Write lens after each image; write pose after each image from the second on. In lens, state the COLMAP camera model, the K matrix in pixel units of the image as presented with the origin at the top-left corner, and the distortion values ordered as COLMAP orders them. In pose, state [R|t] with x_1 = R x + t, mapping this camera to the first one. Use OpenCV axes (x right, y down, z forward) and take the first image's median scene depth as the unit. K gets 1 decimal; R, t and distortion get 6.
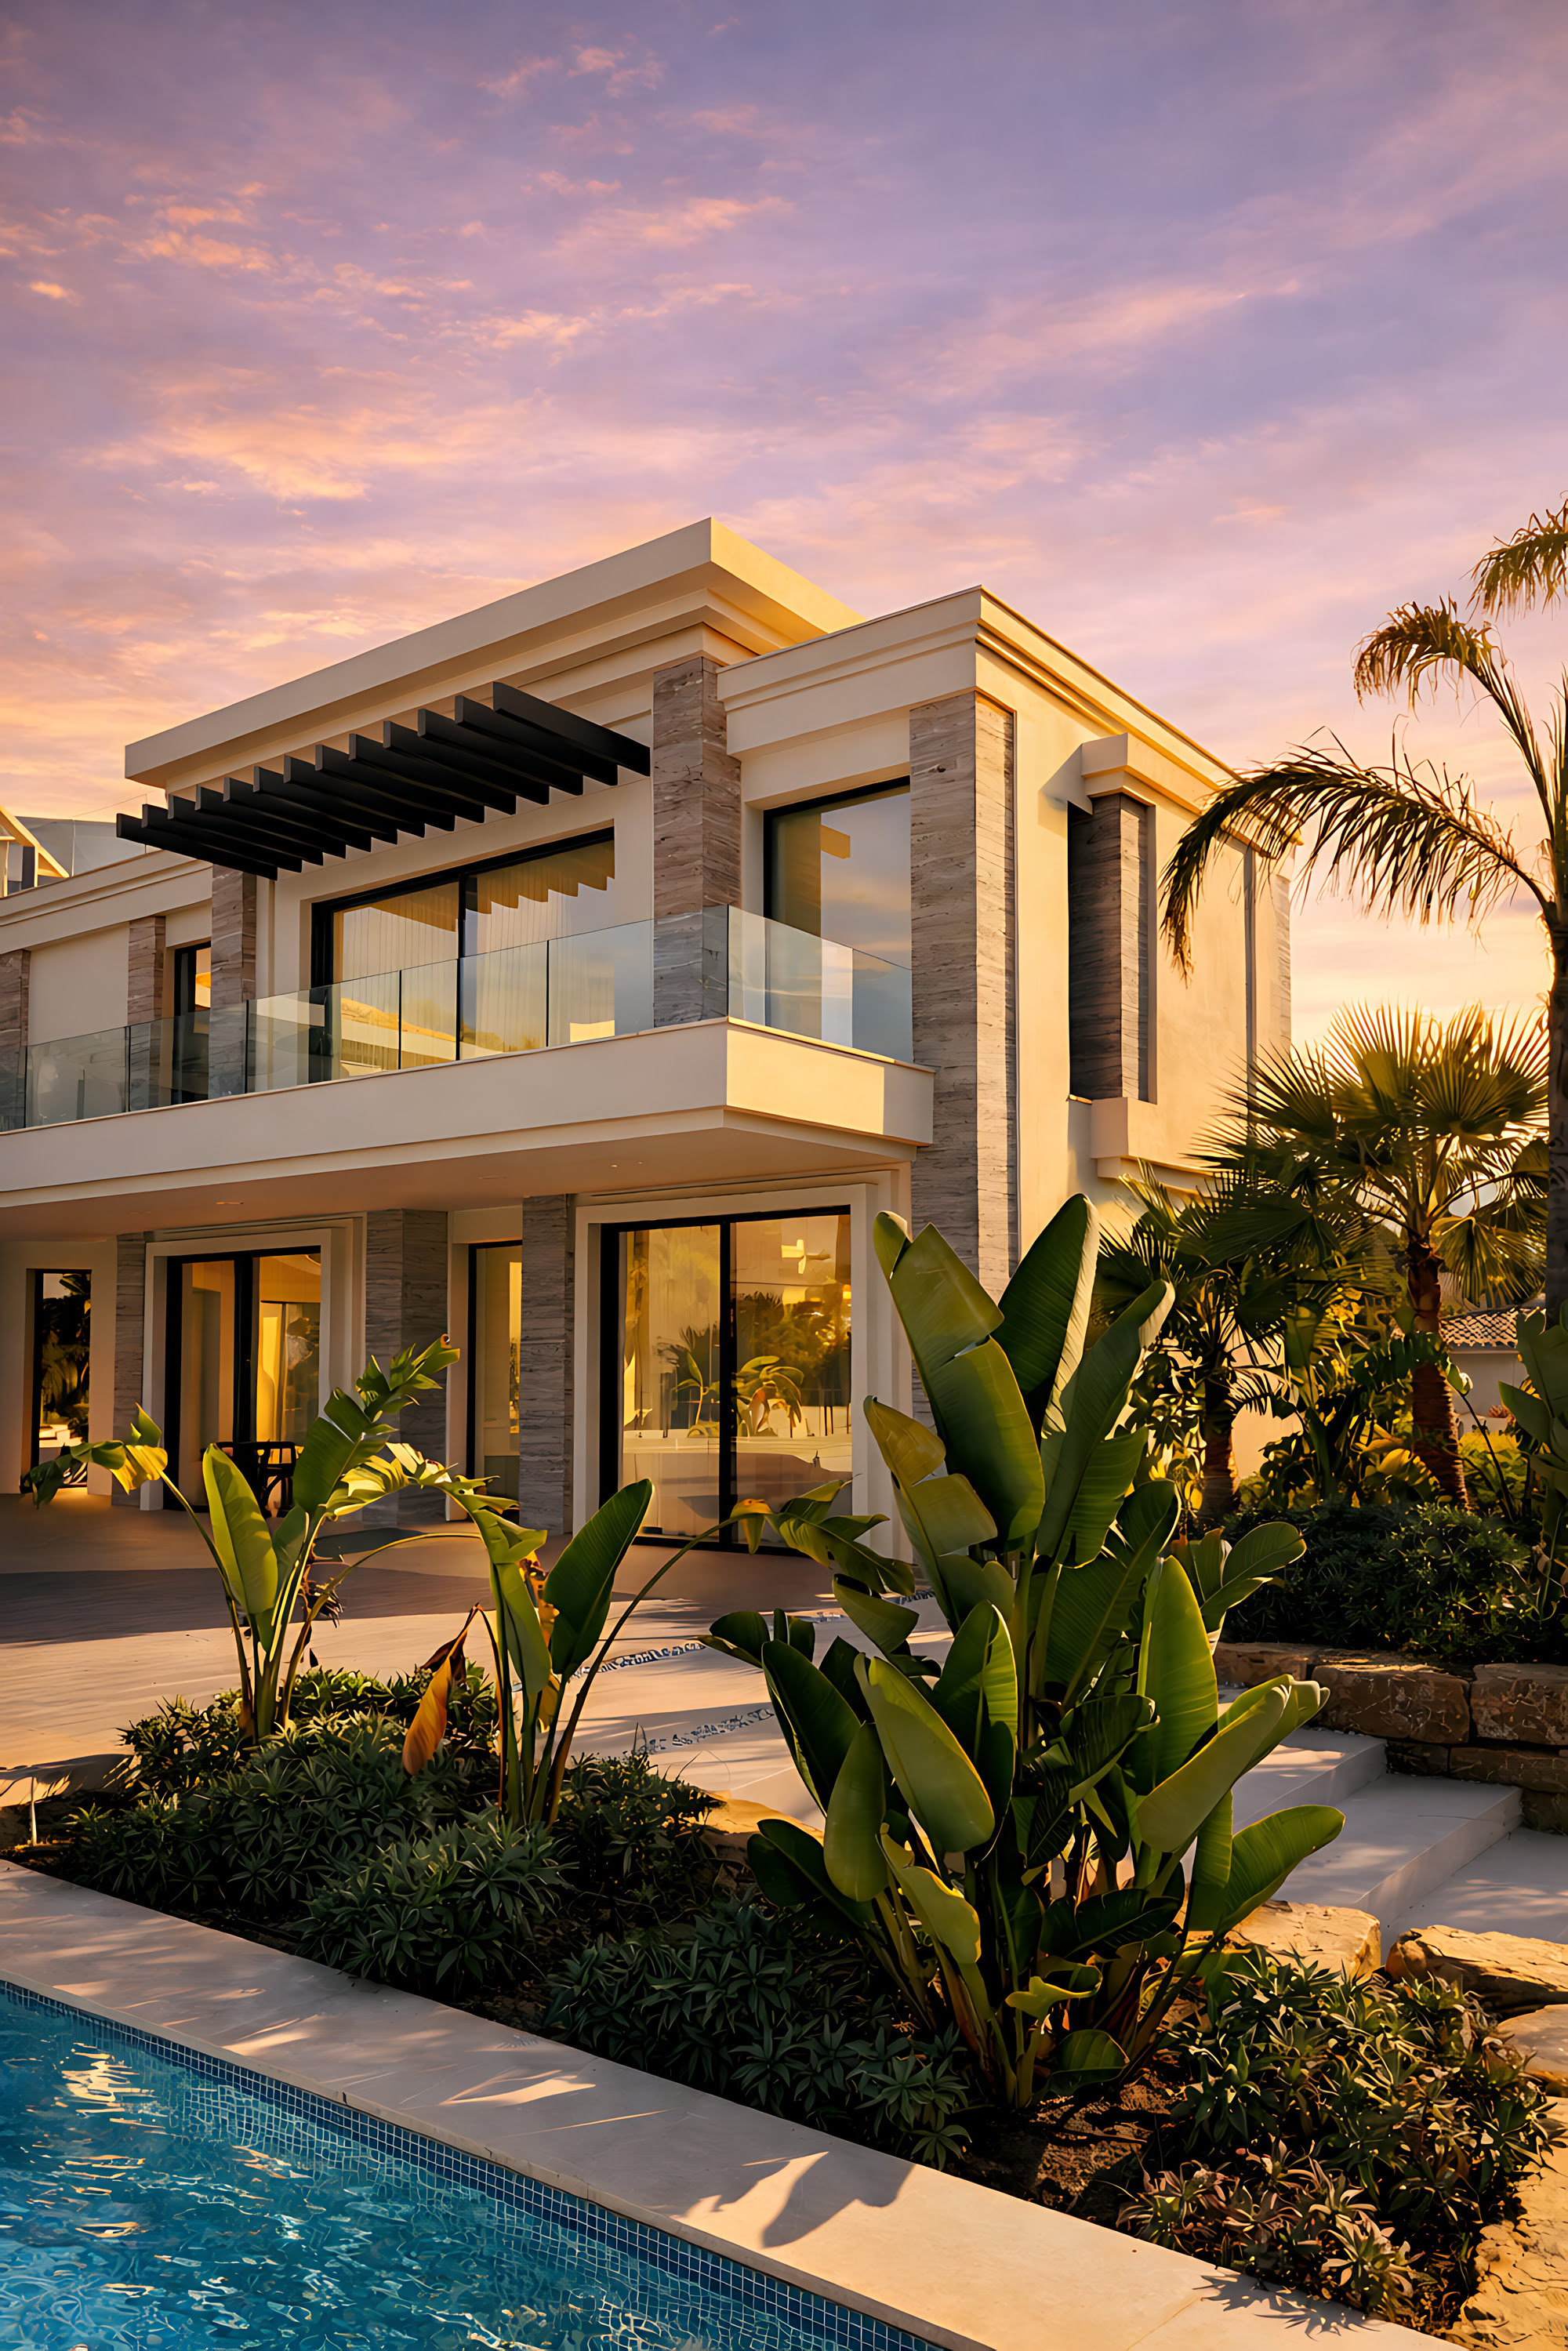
lens RADIAL K [[1668.0, 0, 784.0], [0, 1668.0, 1175.5], [0, 0, 1]] dist [-0.005227, -0.103410]
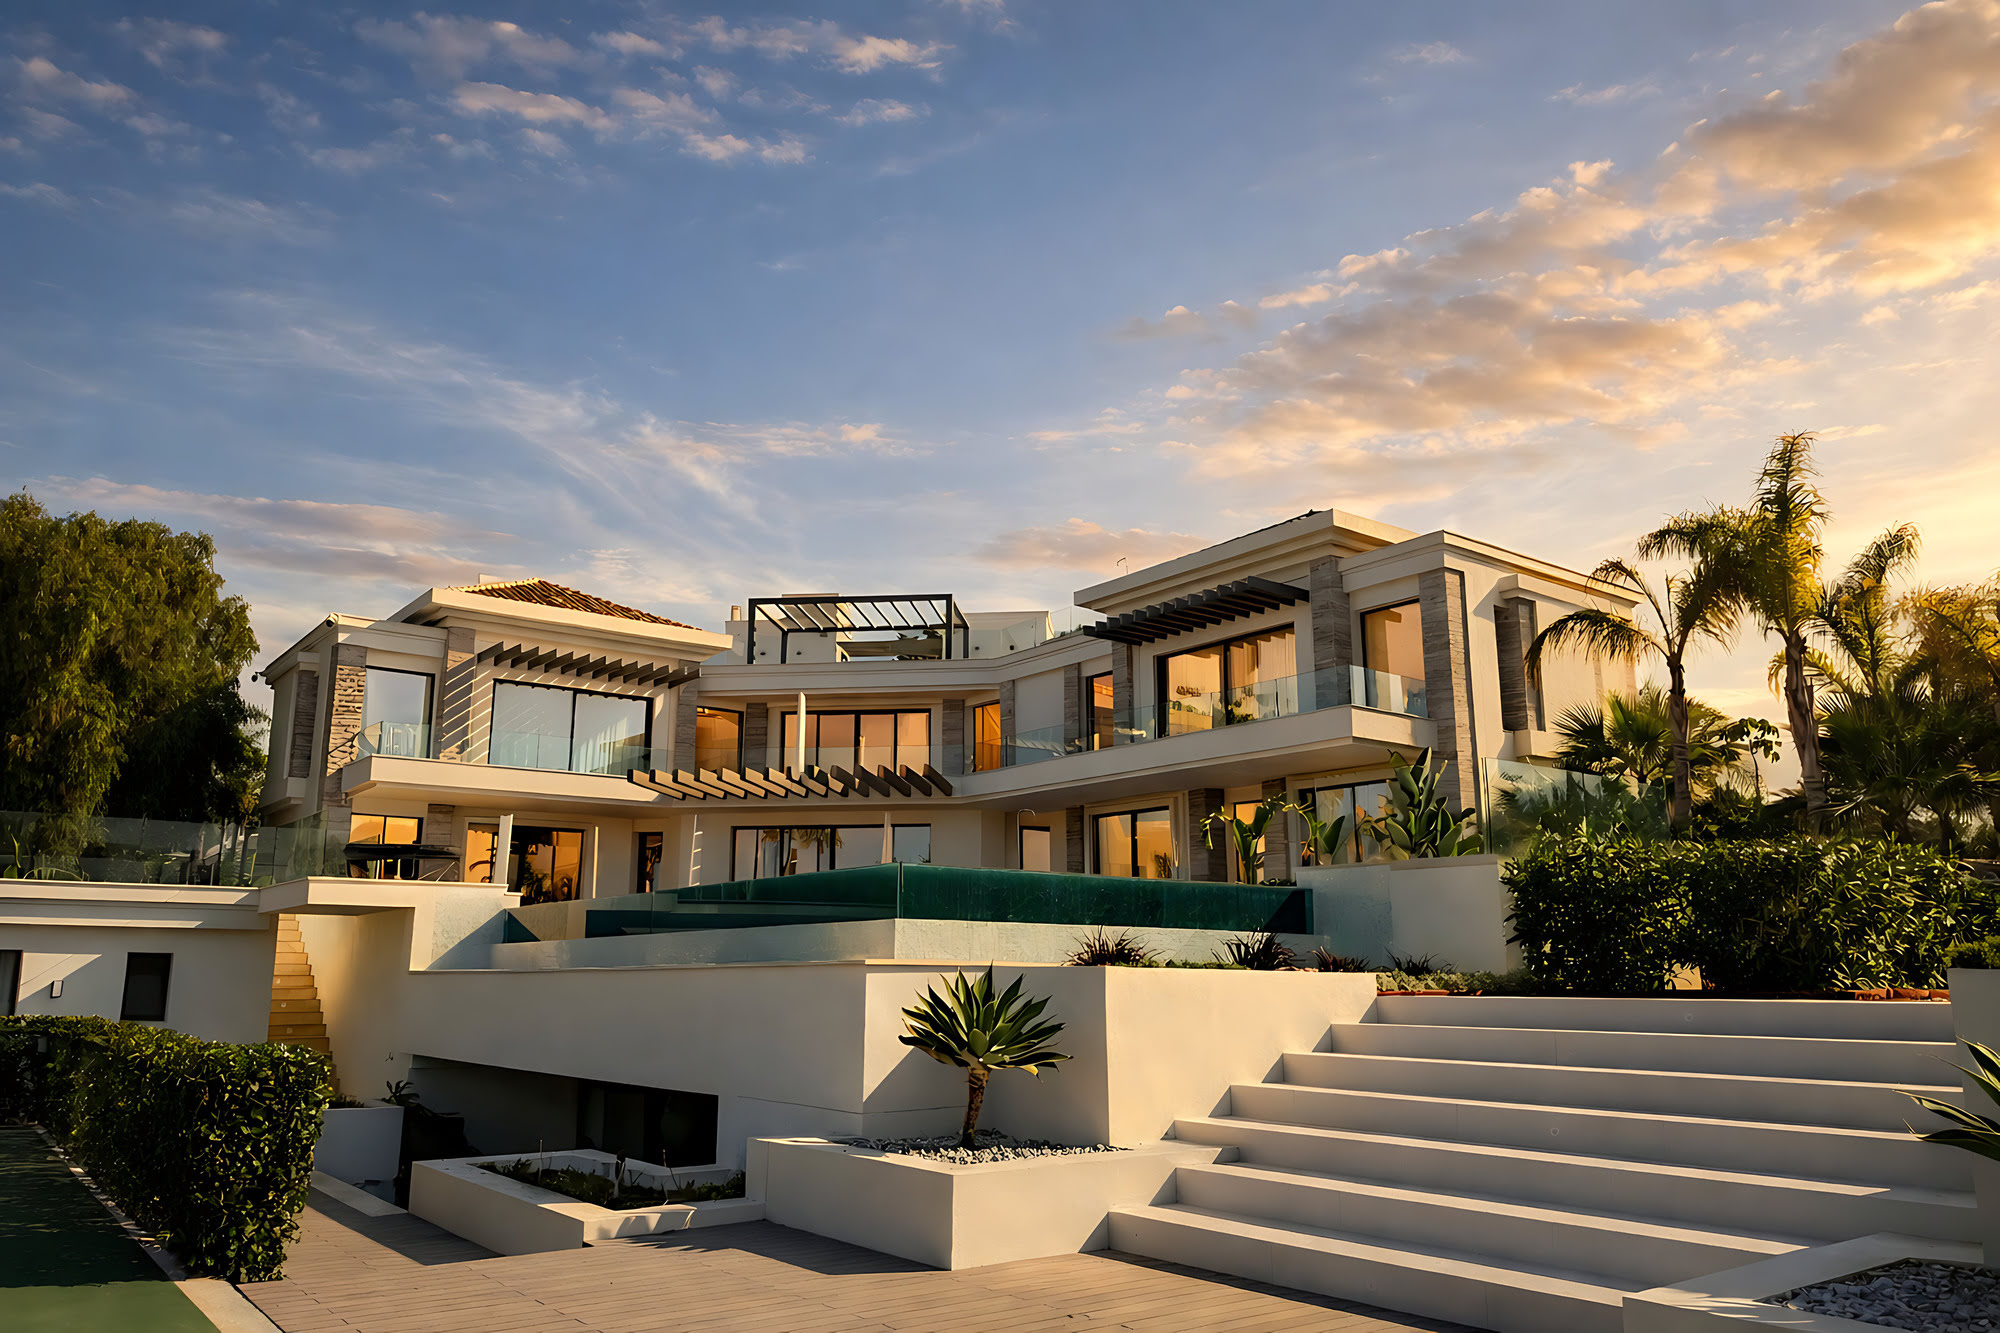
lens RADIAL K [[1418.9, 0, 1000.0], [0, 1418.9, 666.5], [0, 0, 1]] dist [-0.005227, -0.103410]
pose [[0.966201, -0.043910, -0.254021, 0.003444], [0.017382, 0.994241, -0.105752, 0.061035], [0.257202, 0.097762, 0.961400, -1.075682]]
